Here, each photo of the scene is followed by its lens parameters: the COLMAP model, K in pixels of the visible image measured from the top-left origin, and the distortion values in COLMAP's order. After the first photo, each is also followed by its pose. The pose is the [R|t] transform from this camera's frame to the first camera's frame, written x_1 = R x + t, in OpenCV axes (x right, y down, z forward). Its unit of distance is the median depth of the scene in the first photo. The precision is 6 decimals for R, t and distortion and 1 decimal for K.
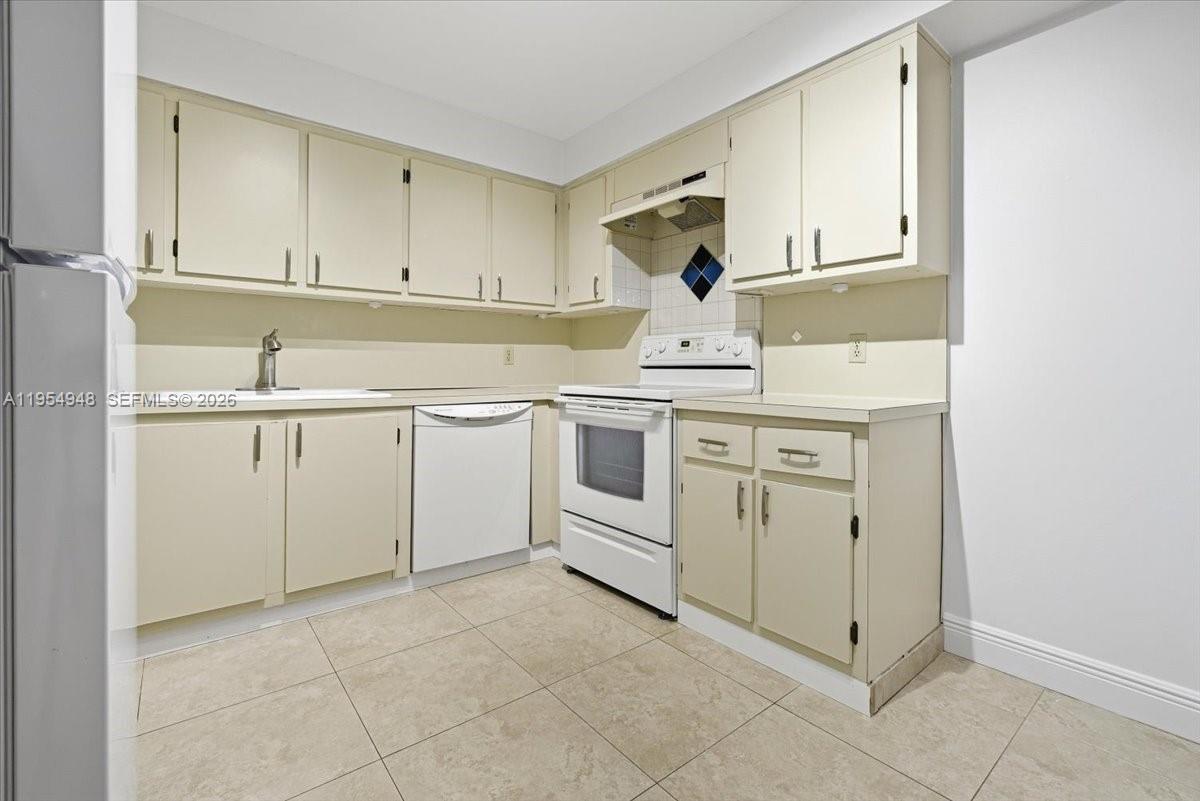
lens RADIAL K [[533.0, 0, 602.3], [0, 533.0, 373.6], [0, 0, 1]] dist [-0.004347, -0.000344]
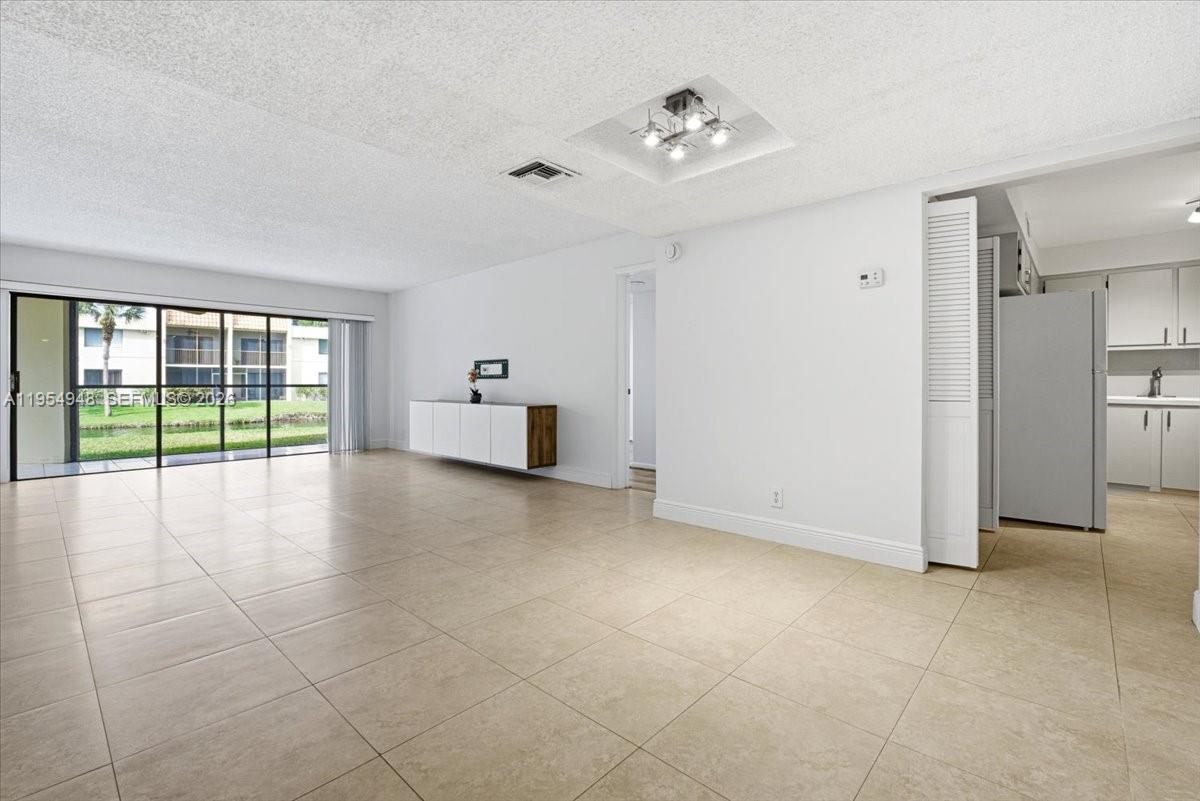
lens RADIAL K [[533.0, 0, 602.3], [0, 533.0, 373.6], [0, 0, 1]] dist [-0.004347, -0.000344]
pose [[0.149208, -0.016495, -0.988668, 1.107105], [-0.010481, 0.999778, -0.018263, 0.002322], [0.988750, 0.013087, 0.149002, -1.456210]]
